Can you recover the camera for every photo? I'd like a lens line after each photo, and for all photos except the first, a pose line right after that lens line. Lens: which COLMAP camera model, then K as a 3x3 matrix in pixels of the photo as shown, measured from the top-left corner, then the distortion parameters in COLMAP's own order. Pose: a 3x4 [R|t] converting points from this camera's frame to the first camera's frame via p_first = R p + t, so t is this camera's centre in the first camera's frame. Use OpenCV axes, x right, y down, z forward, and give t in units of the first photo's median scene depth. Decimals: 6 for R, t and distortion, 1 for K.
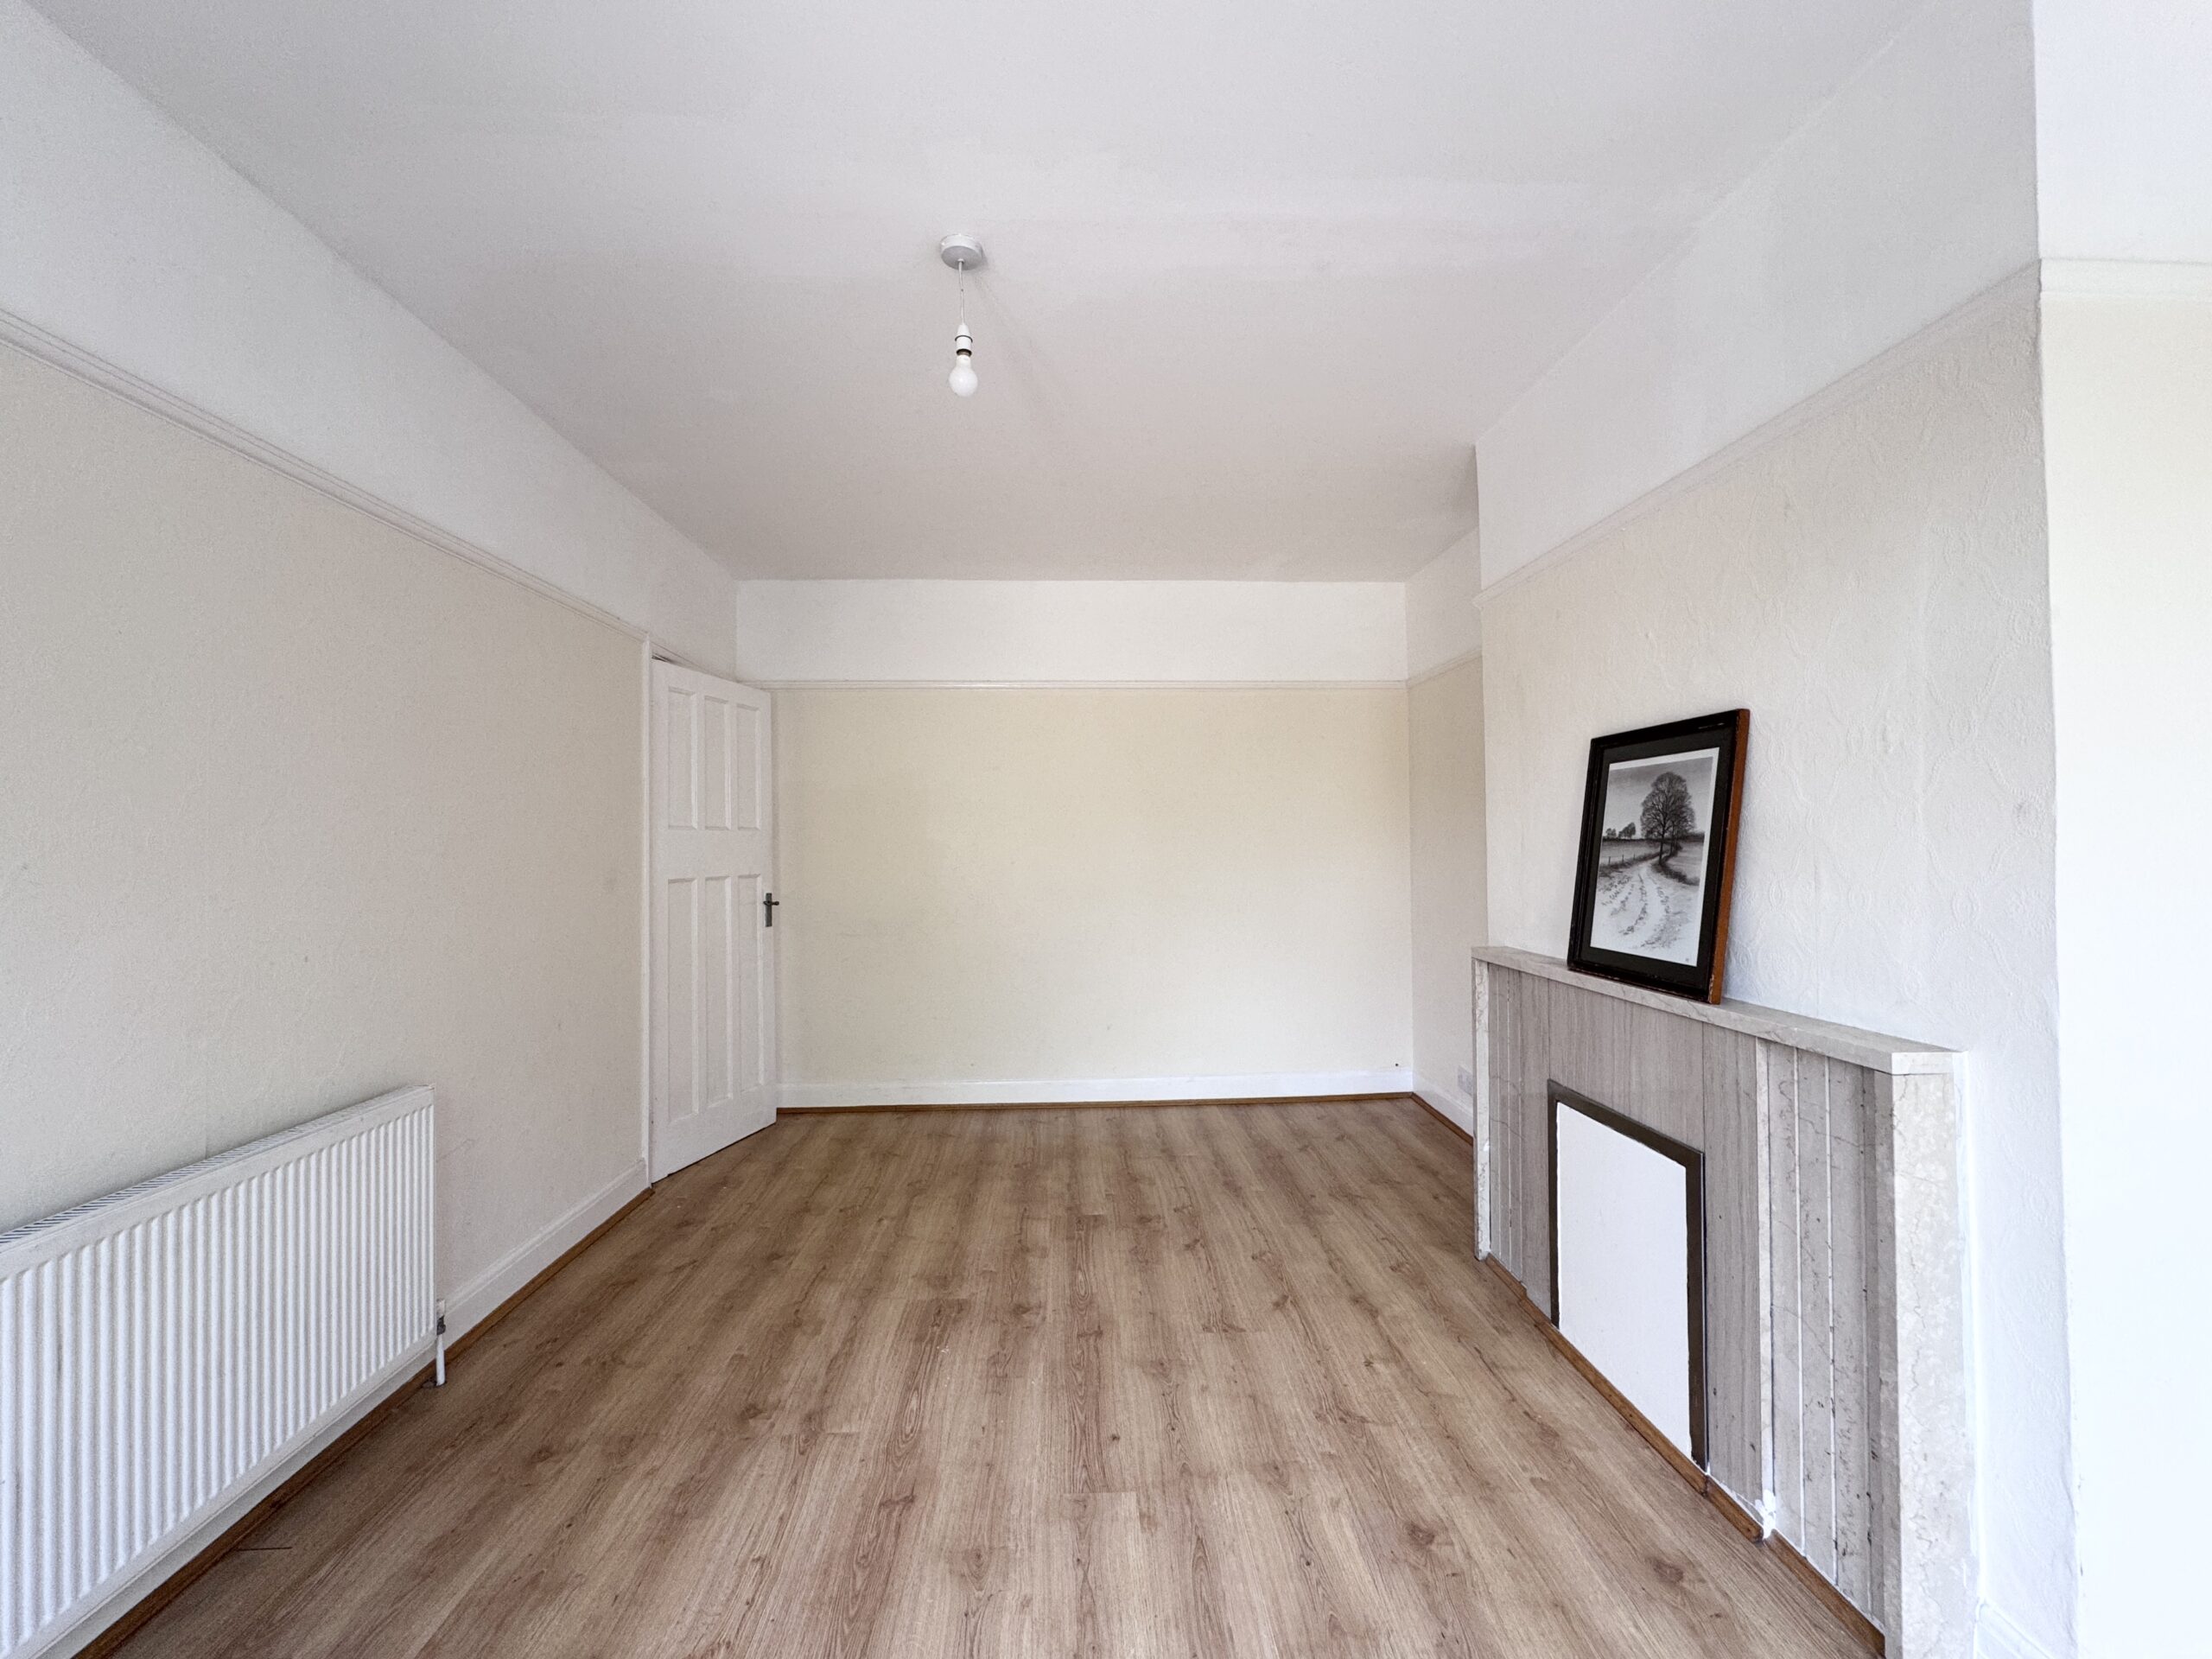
lens RADIAL K [[882.6, 0, 1106.0], [0, 882.6, 829.5], [0, 0, 1]] dist [0.000484, 0.000039]
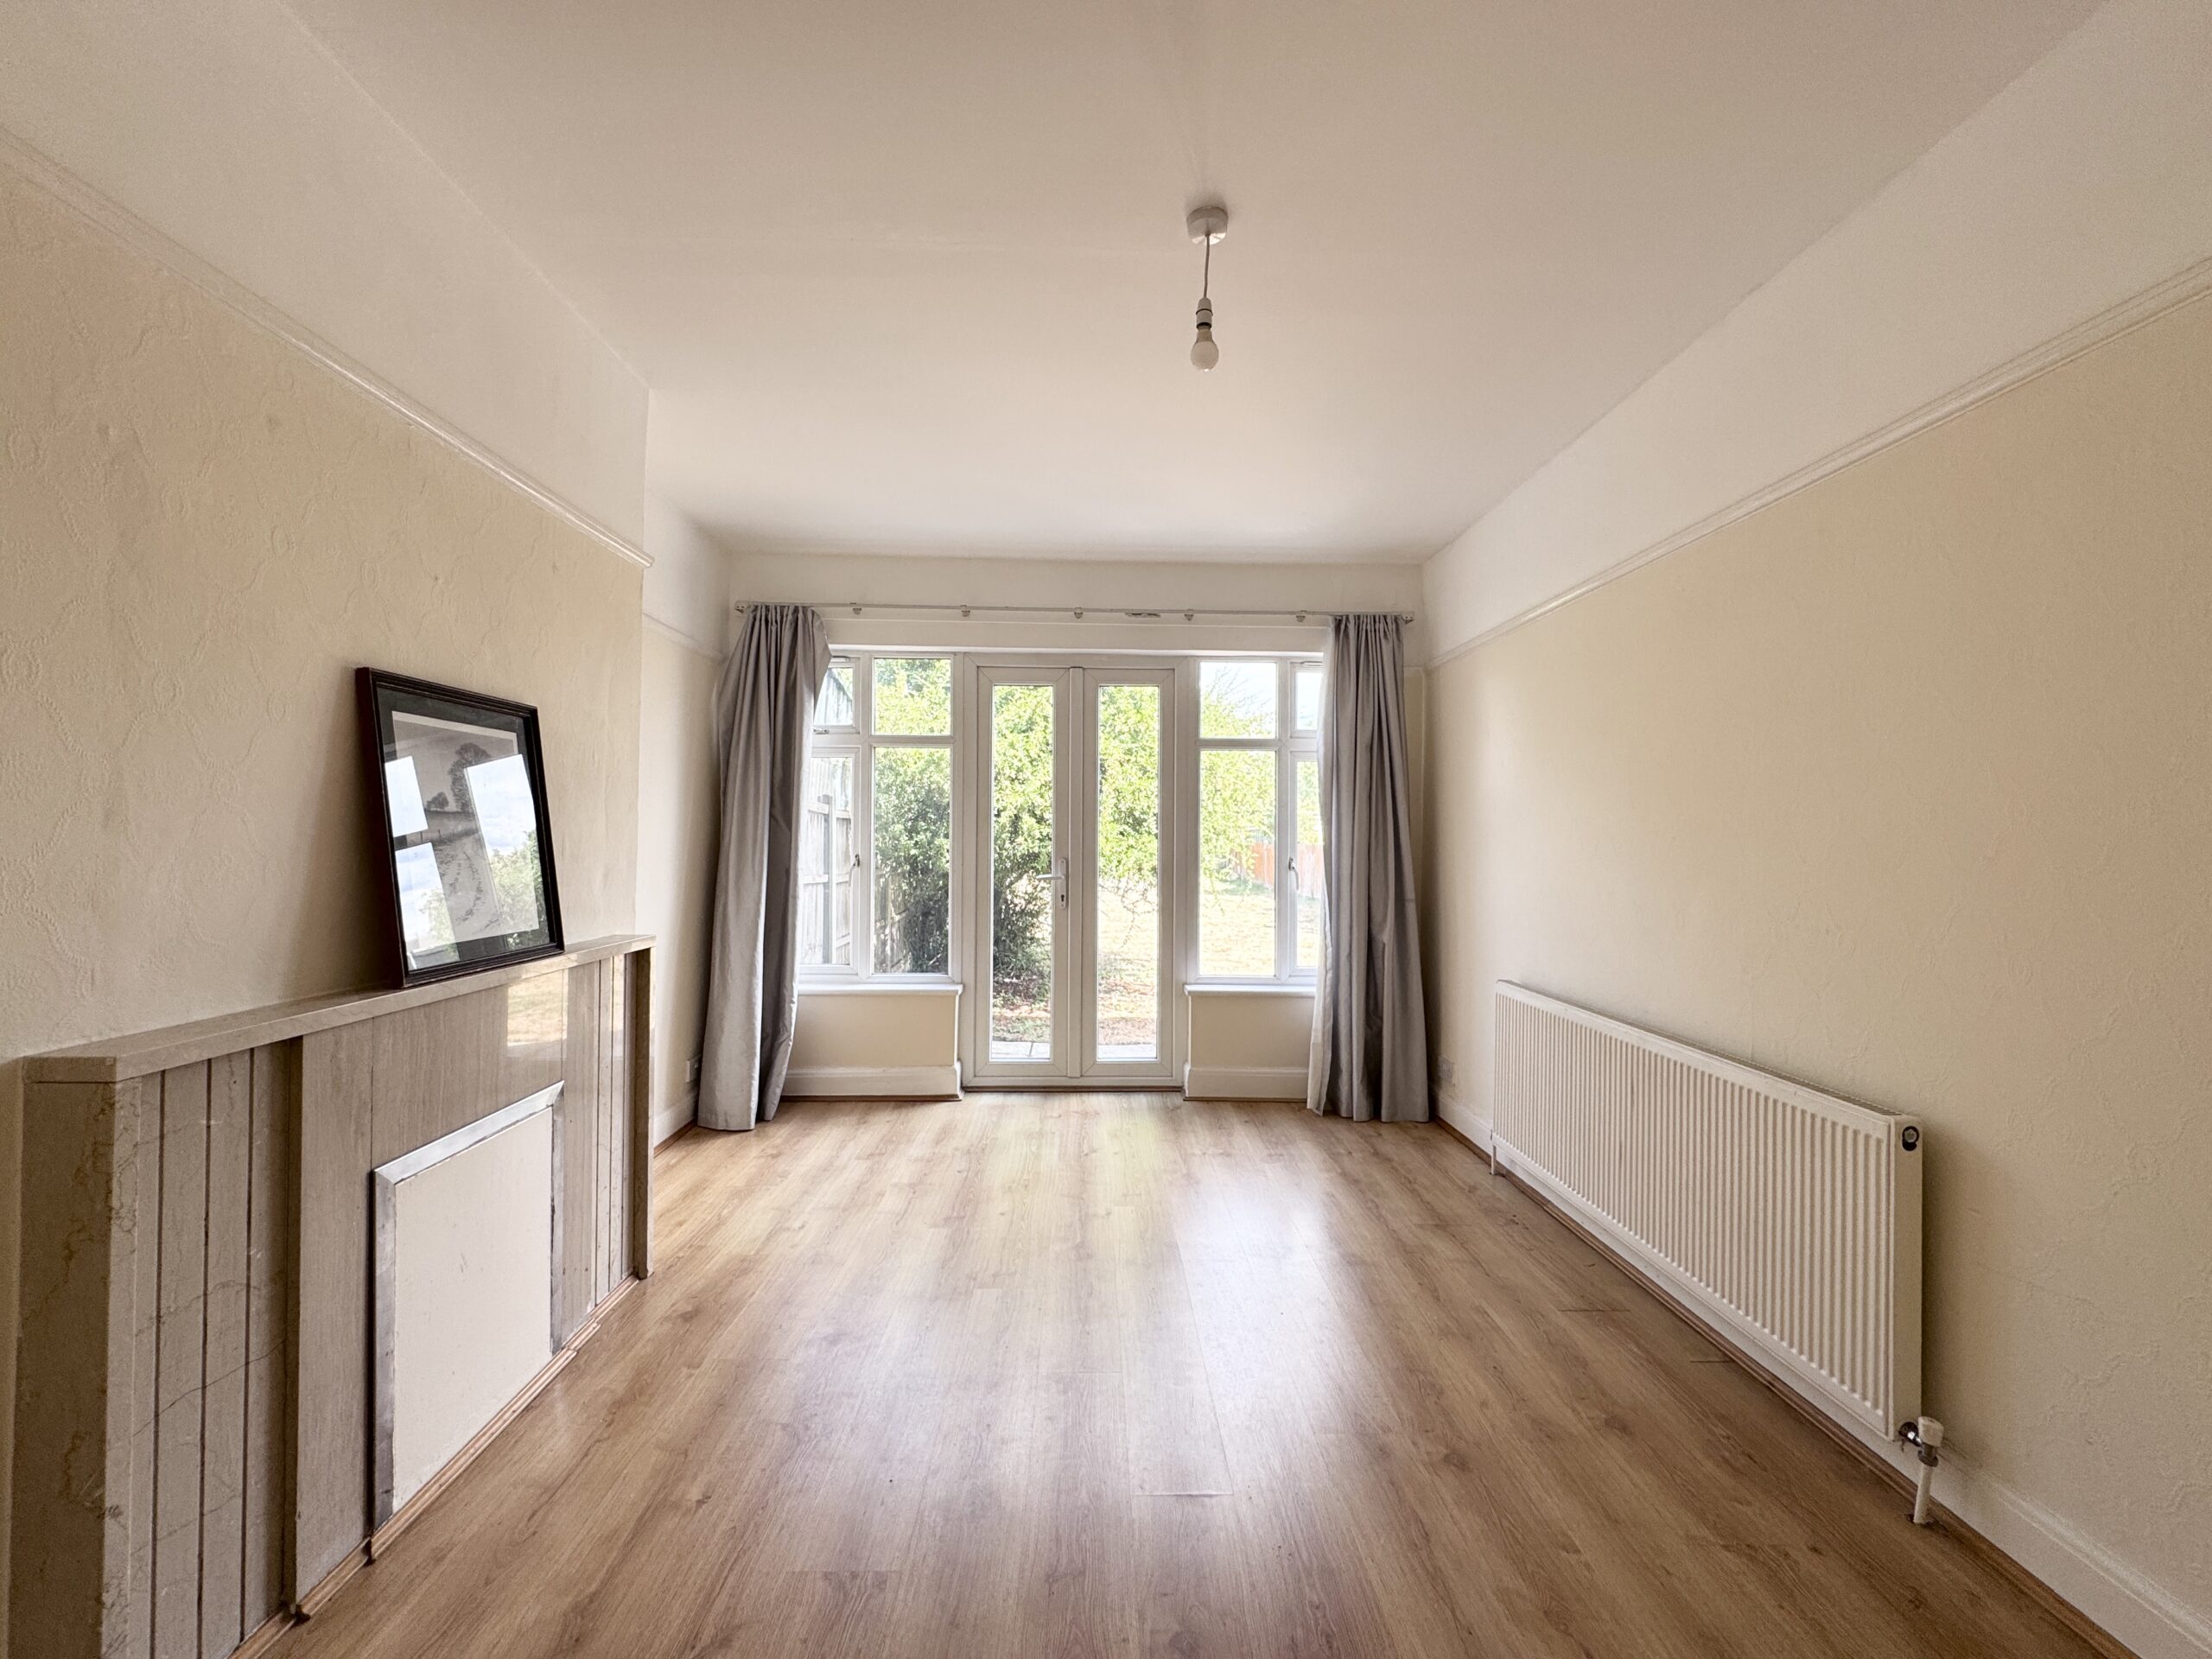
lens RADIAL K [[882.6, 0, 1106.0], [0, 882.6, 829.5], [0, 0, 1]] dist [0.000484, 0.000039]
pose [[-0.999827, -0.001649, 0.018521, -0.065572], [-0.001997, 0.999821, -0.018789, 0.044082], [-0.018486, -0.018822, -0.999652, 1.876597]]
